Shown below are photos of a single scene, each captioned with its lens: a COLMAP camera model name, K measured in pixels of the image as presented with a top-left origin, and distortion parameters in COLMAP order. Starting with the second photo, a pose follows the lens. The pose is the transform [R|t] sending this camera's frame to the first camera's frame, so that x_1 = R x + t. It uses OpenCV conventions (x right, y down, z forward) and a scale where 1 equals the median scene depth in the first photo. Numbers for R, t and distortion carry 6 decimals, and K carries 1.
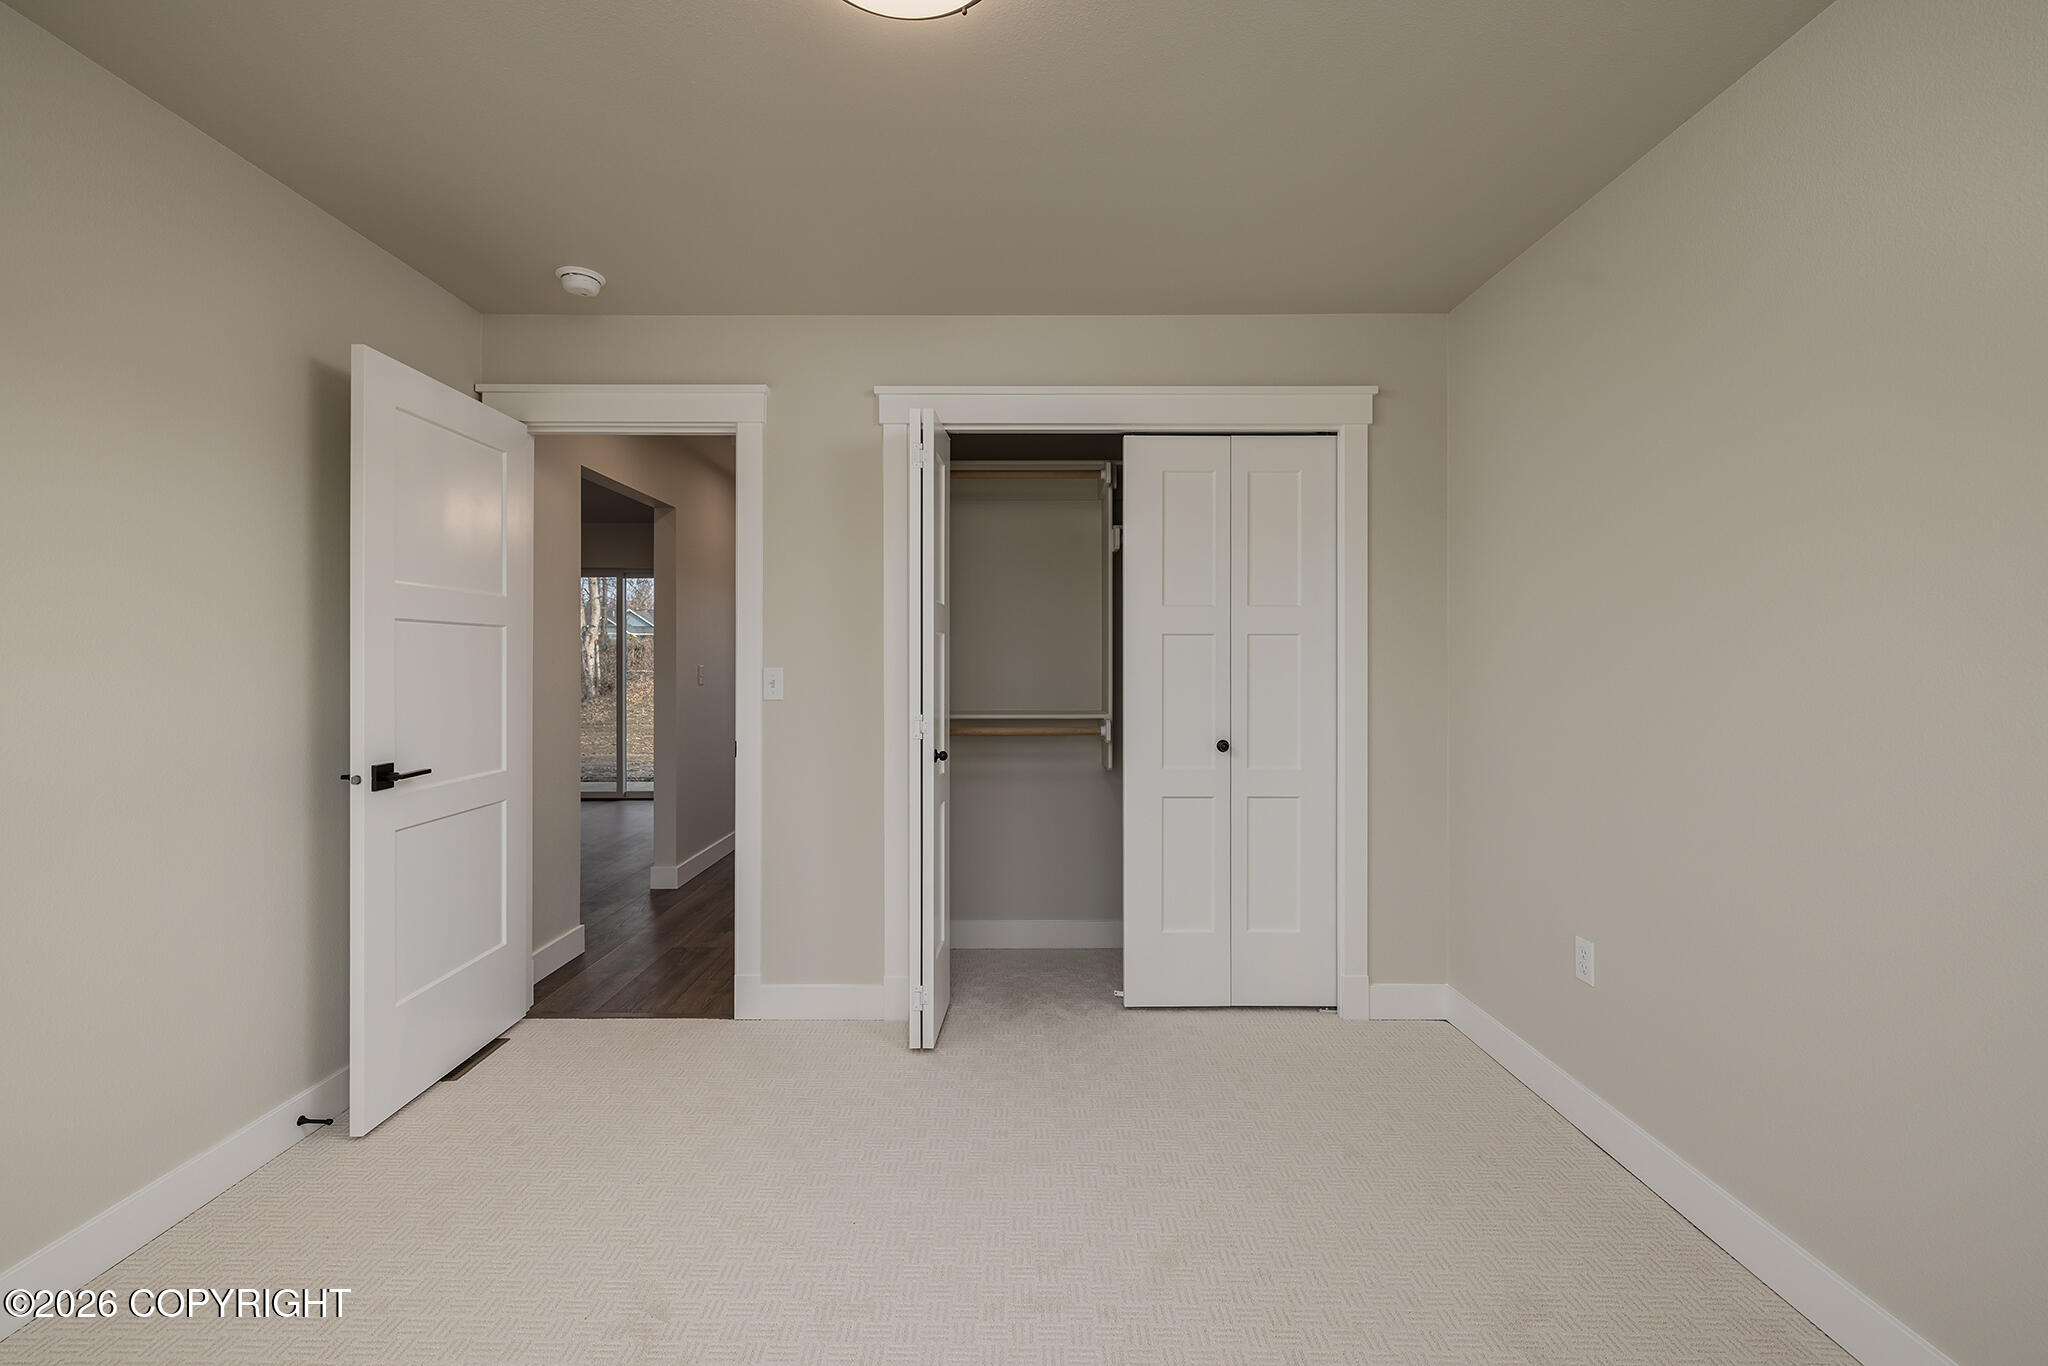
lens RADIAL K [[895.5, 0, 1024.0], [0, 895.5, 683.0], [0, 0, 1]] dist [0.001406, 0.000094]
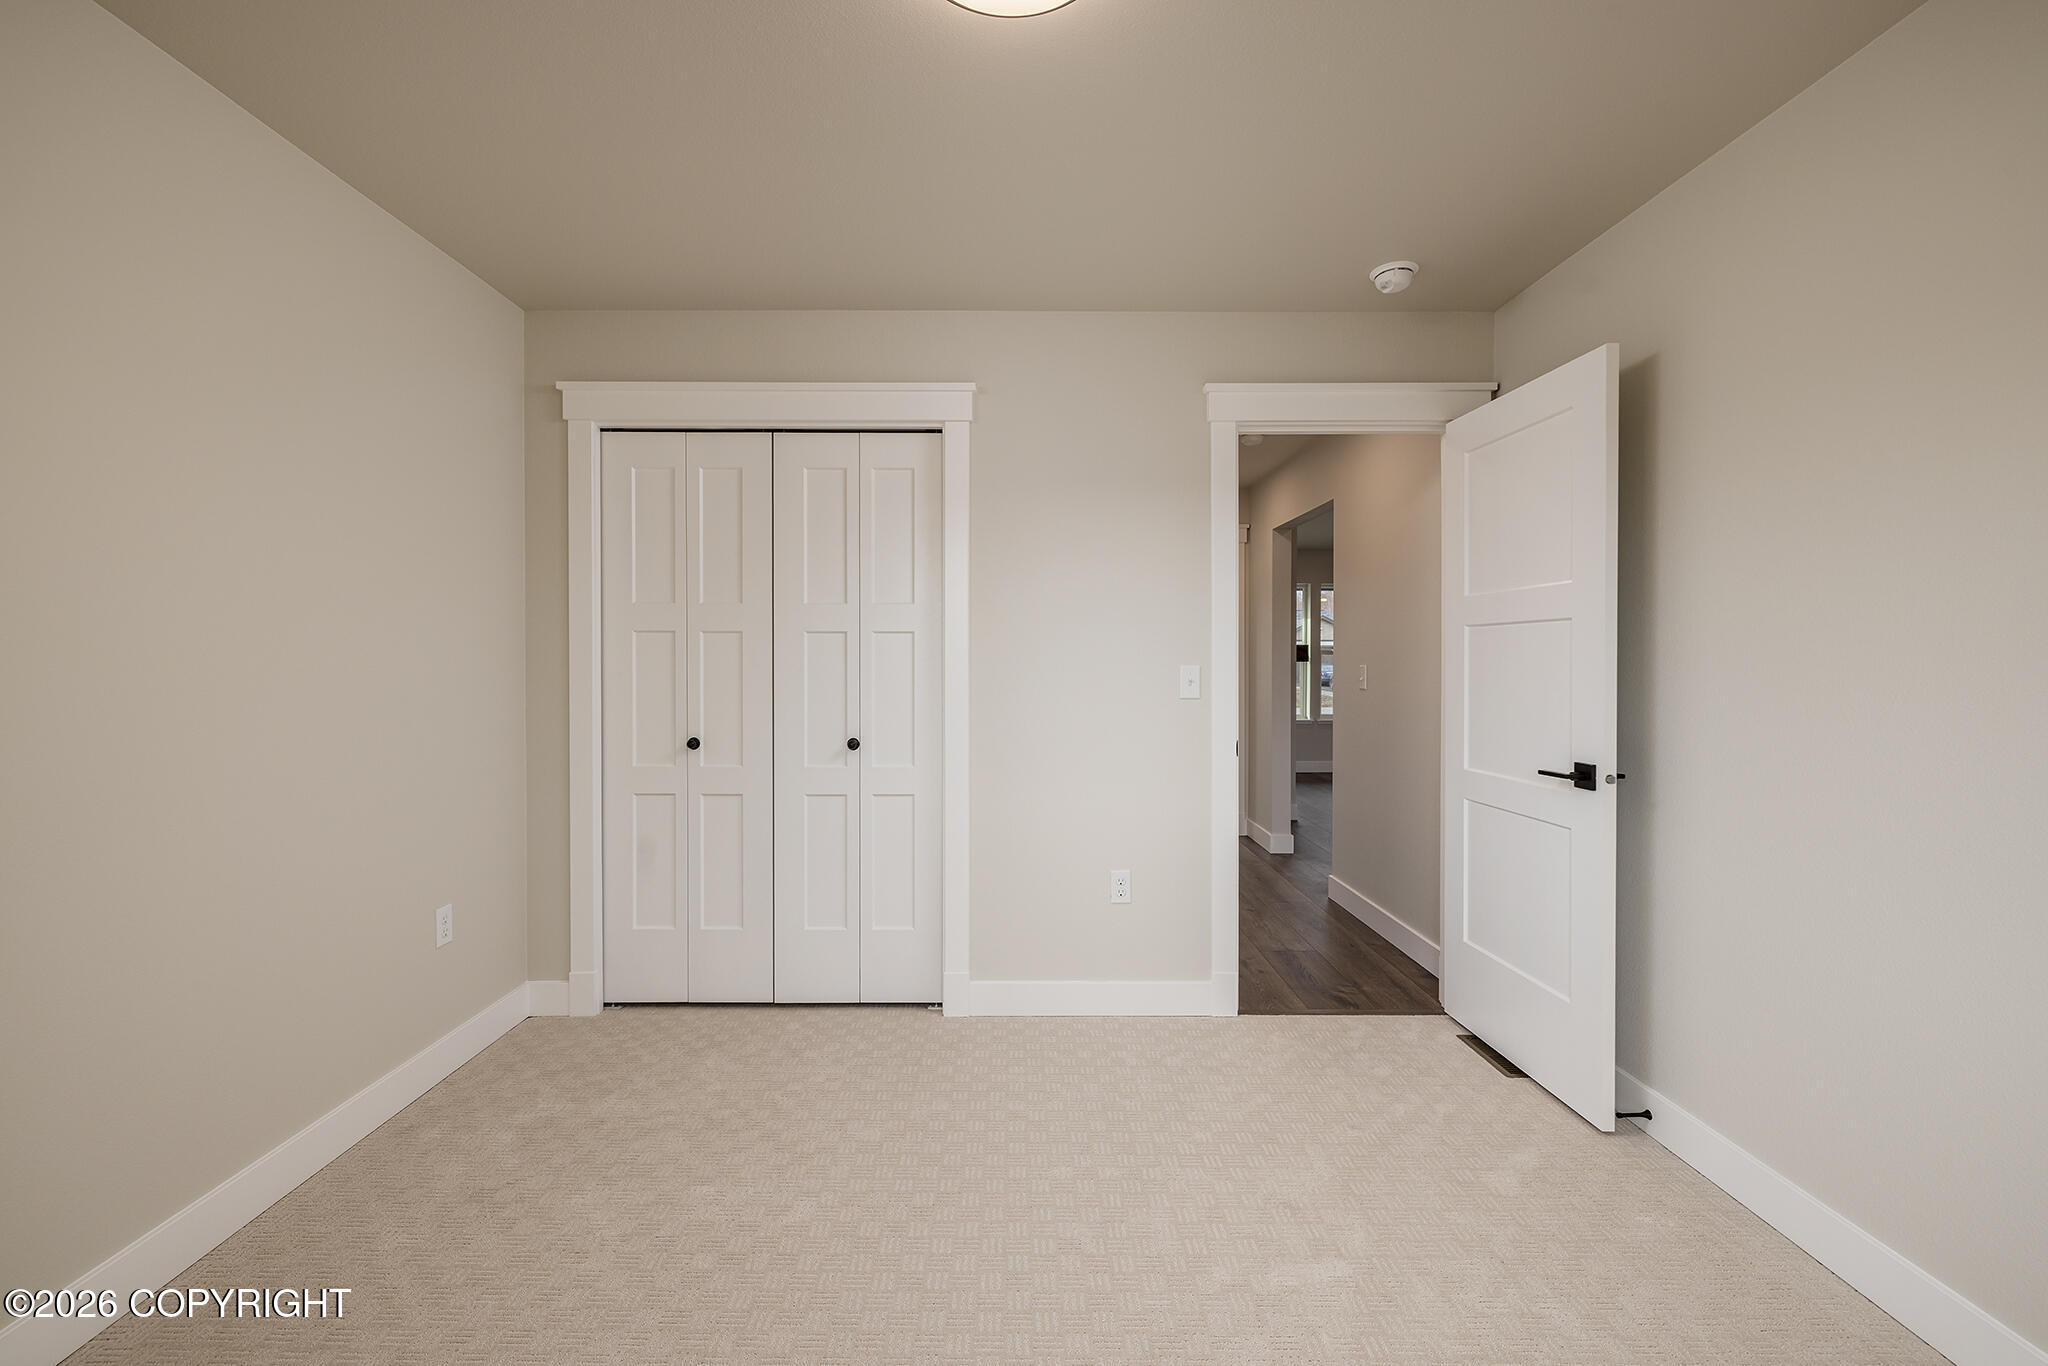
lens RADIAL K [[895.5, 0, 1024.0], [0, 895.5, 683.0], [0, 0, 1]] dist [0.001406, 0.000094]
pose [[0.999997, 0.002605, 0.000385, 0.439545], [-0.002606, 0.999991, 0.003219, -0.000780], [-0.000376, -0.003220, 0.999995, 0.000312]]
